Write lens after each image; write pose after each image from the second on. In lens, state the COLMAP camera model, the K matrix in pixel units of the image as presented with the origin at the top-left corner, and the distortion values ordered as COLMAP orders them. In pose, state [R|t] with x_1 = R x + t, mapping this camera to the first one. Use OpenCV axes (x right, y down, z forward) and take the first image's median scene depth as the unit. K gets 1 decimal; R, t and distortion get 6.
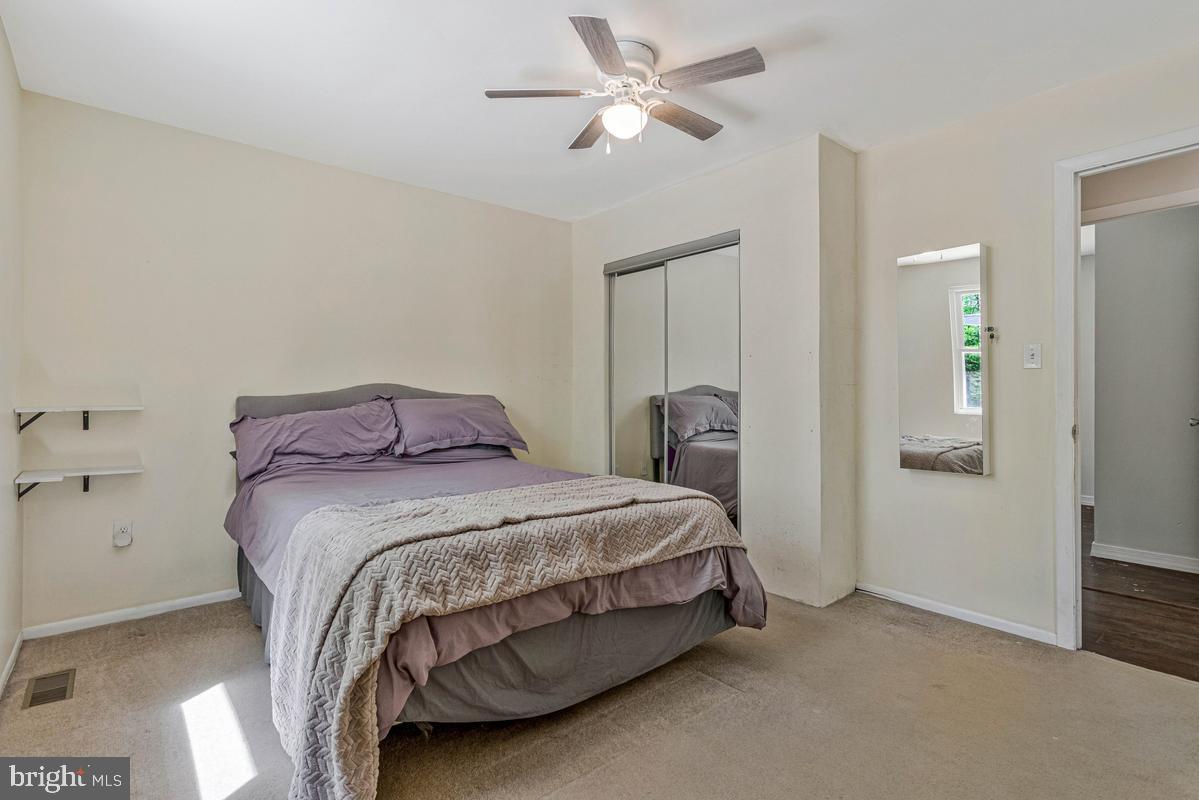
lens RADIAL K [[577.3, 0, 599.5], [0, 577.3, 393.7], [0, 0, 1]] dist [0.003393, 0.001361]
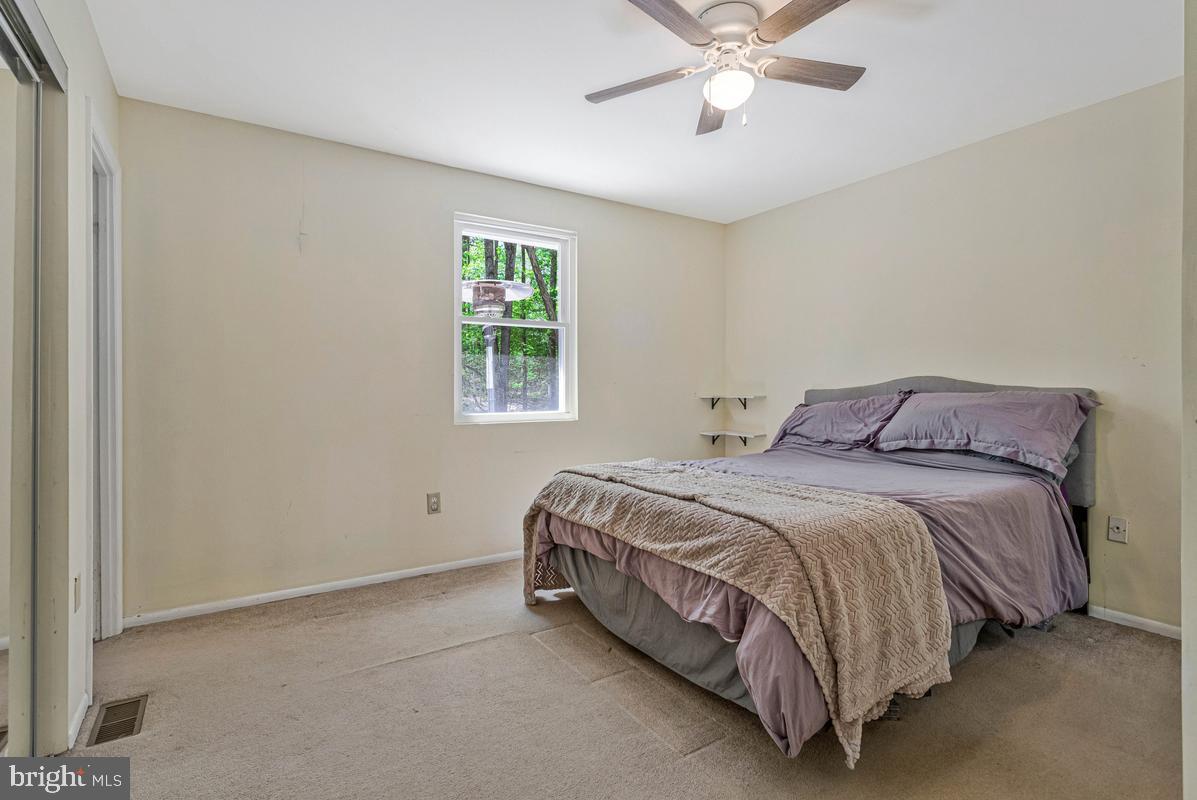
lens RADIAL K [[576.4, 0, 597.0], [0, 576.4, 395.2], [0, 0, 1]] dist [0.003393, 0.001361]
pose [[-0.117245, 0.011283, -0.993039, 0.906109], [0.000873, 0.999936, 0.011258, 0.002801], [0.993103, 0.000453, -0.117247, 0.836869]]
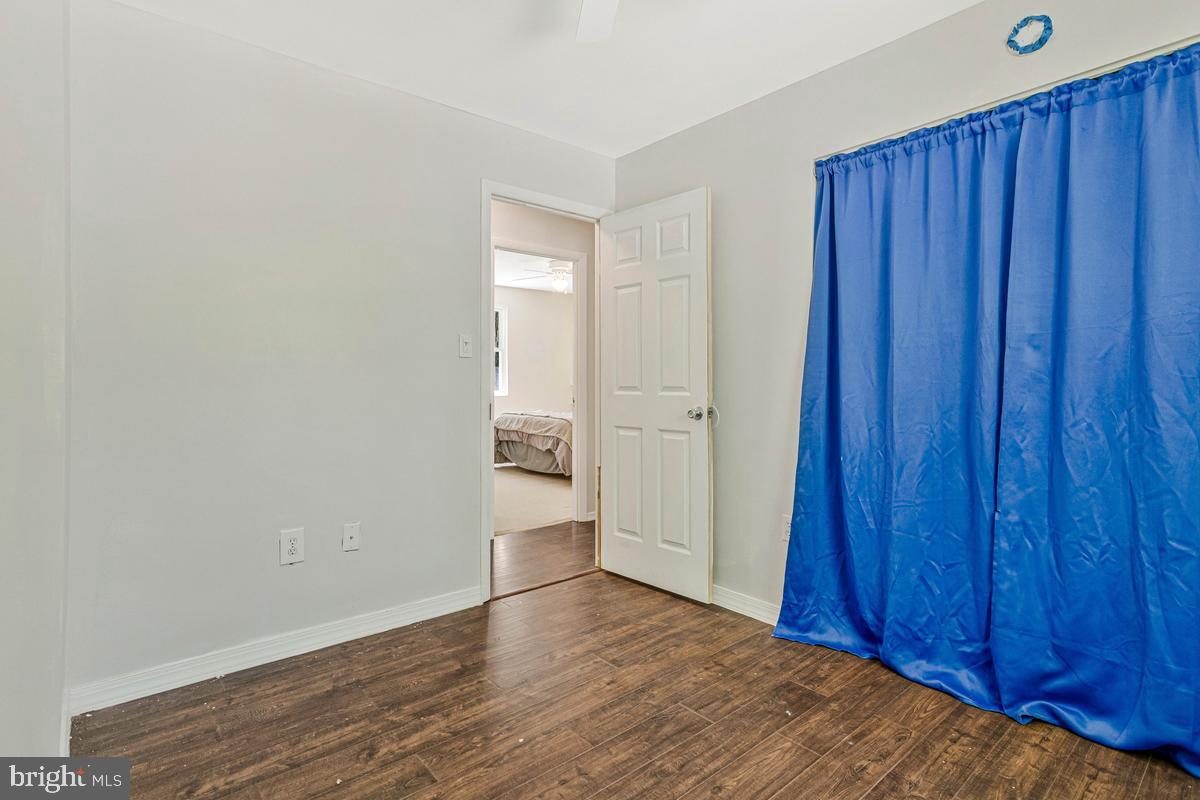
lens RADIAL K [[577.8, 0, 598.0], [0, 577.8, 398.1], [0, 0, 1]] dist [0.003393, 0.001361]
pose [[0.013462, 0.029242, -0.999482, 2.607014], [-0.005411, 0.999560, 0.029172, 0.008354], [0.999895, 0.005016, 0.013615, 1.060984]]
